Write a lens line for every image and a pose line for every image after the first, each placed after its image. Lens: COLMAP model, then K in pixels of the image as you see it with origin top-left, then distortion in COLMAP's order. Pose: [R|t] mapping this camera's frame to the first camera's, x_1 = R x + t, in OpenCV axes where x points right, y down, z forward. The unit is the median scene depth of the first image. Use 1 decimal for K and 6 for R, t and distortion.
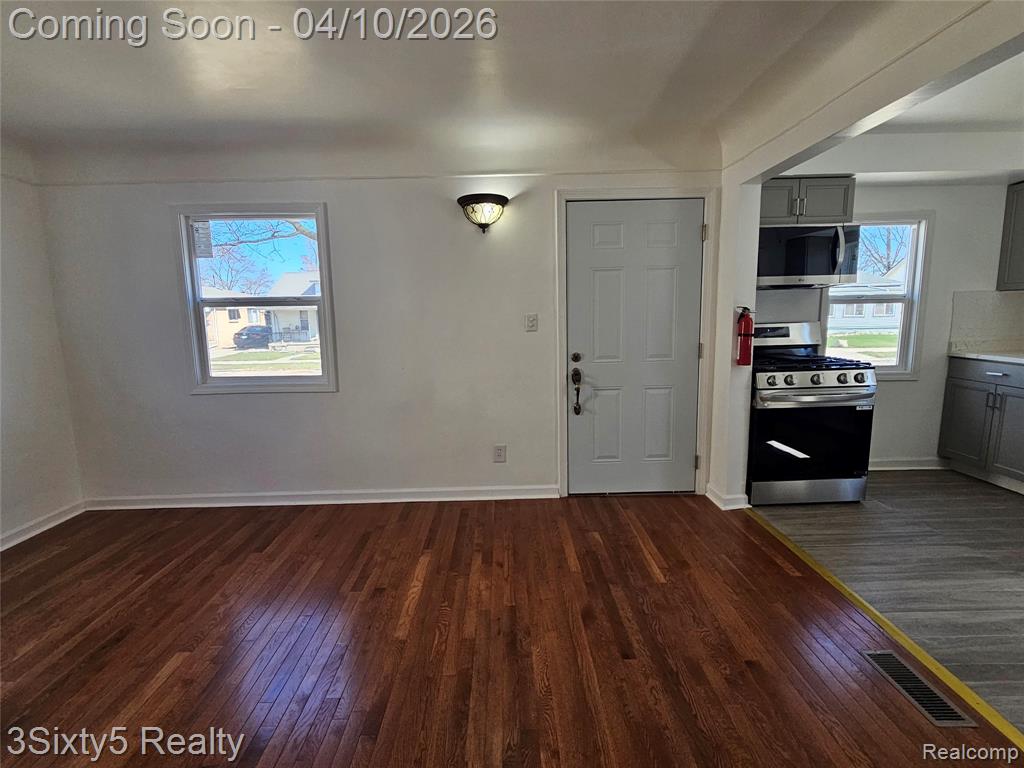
lens RADIAL K [[485.8, 0, 506.3], [0, 485.8, 384.8], [0, 0, 1]] dist [-0.001615, 0.001993]
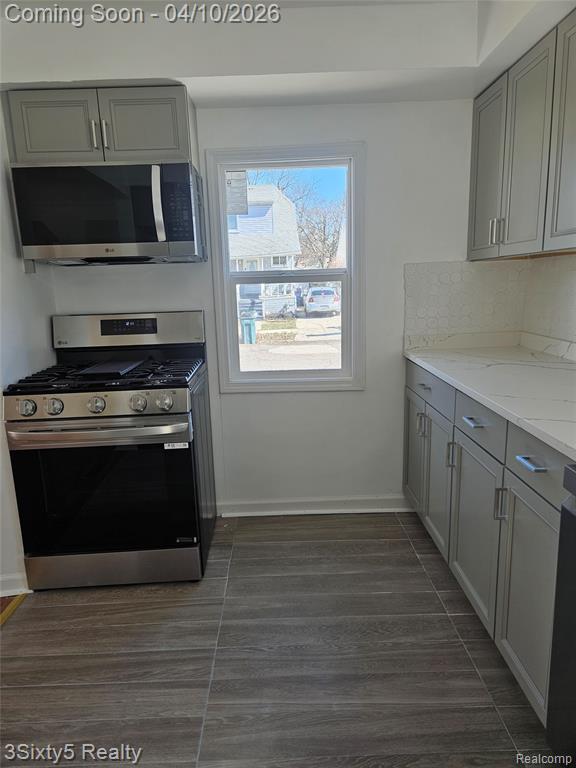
lens RADIAL K [[506.5, 0, 283.2], [0, 506.5, 382.2], [0, 0, 1]] dist [0.070221, -0.047326]
pose [[0.999935, -0.011399, -0.000964, 0.868431], [0.011432, 0.998709, 0.049501, -0.070416], [0.000398, -0.049509, 0.998774, 0.306803]]
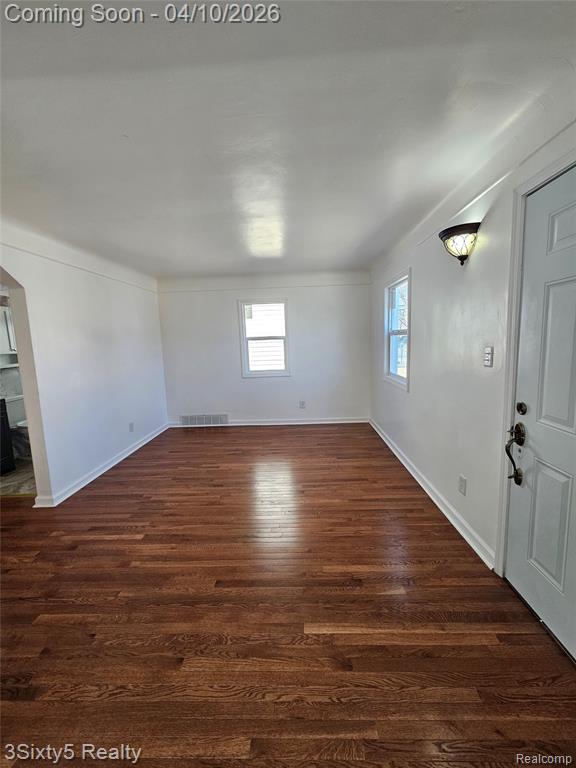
lens RADIAL K [[316.7, 0, 291.3], [0, 316.7, 379.7], [0, 0, 1]] dist [-0.000896, -0.001559]
pose [[-0.037492, 0.150218, -0.987942, 0.660903], [-0.117741, 0.981086, 0.153644, -0.139217], [0.992336, 0.122082, -0.019096, 0.693395]]
